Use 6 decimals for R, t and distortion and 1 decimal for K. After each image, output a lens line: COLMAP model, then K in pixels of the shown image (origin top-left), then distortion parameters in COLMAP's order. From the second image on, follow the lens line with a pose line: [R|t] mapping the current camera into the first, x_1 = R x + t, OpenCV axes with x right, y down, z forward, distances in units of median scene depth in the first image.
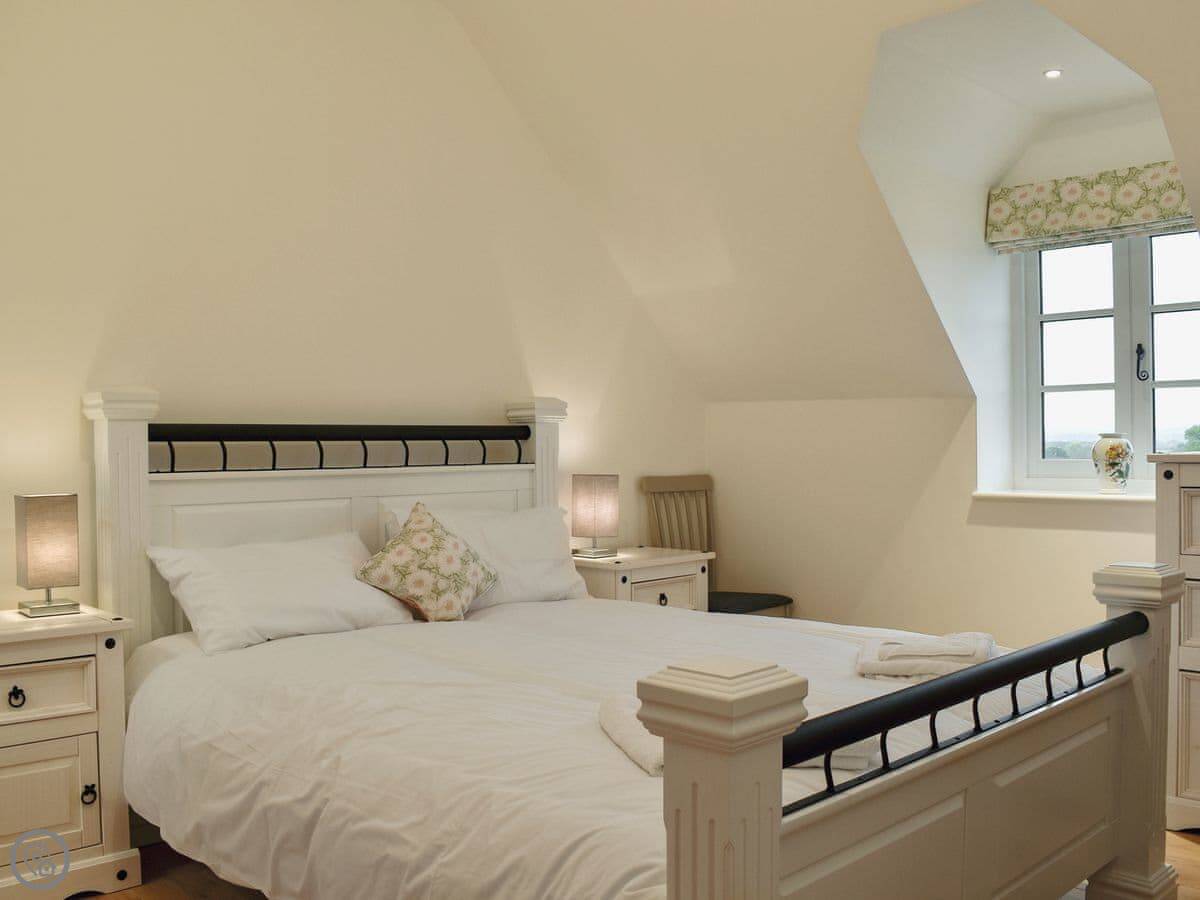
lens RADIAL K [[1124.6, 0, 600.0], [0, 1124.6, 450.0], [0, 0, 1]] dist [-0.074888, -0.000002]
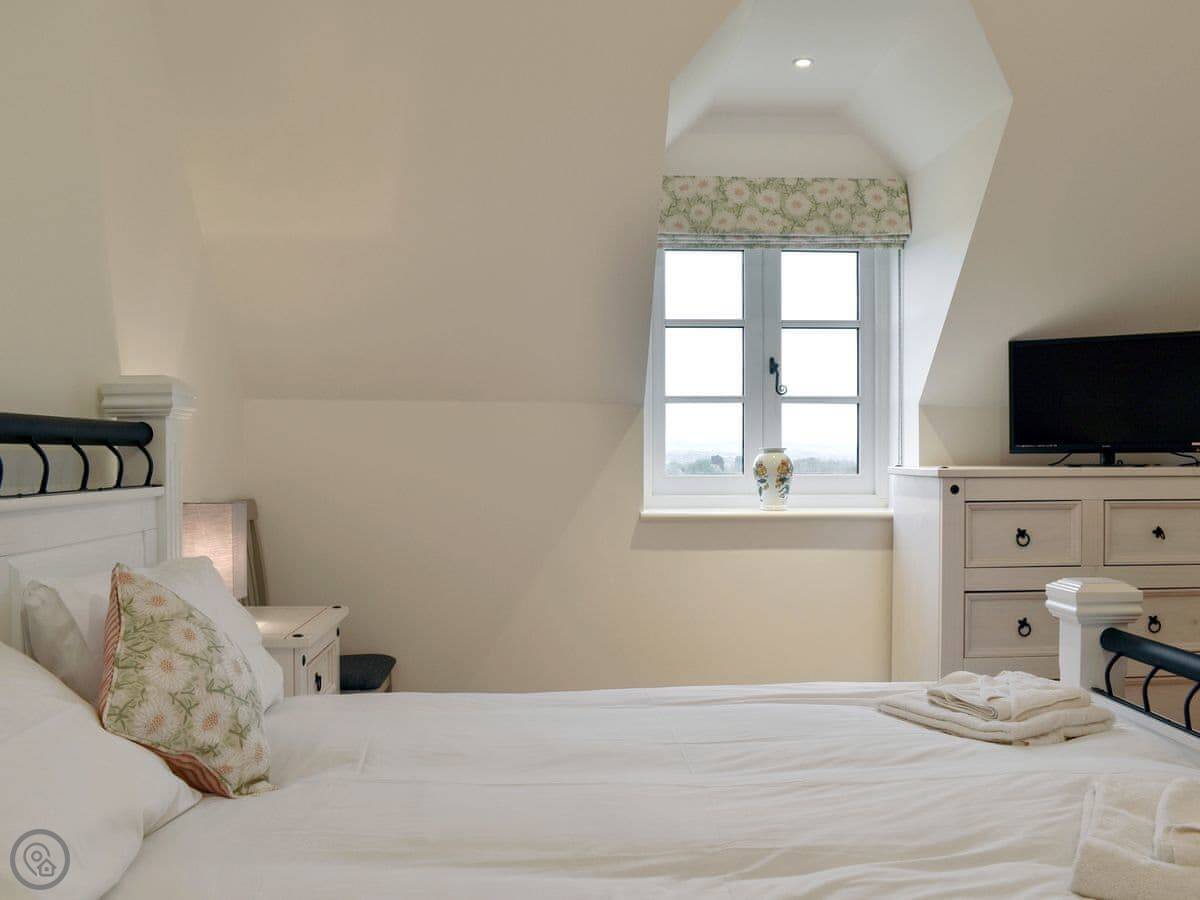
lens RADIAL K [[1124.6, 0, 600.0], [0, 1124.6, 450.0], [0, 0, 1]] dist [-0.074888, -0.000002]
pose [[0.664671, 0.011500, 0.747048, -0.377042], [-0.000754, 0.999891, -0.014721, 0.001513], [-0.747136, 0.009221, 0.664607, 0.466322]]
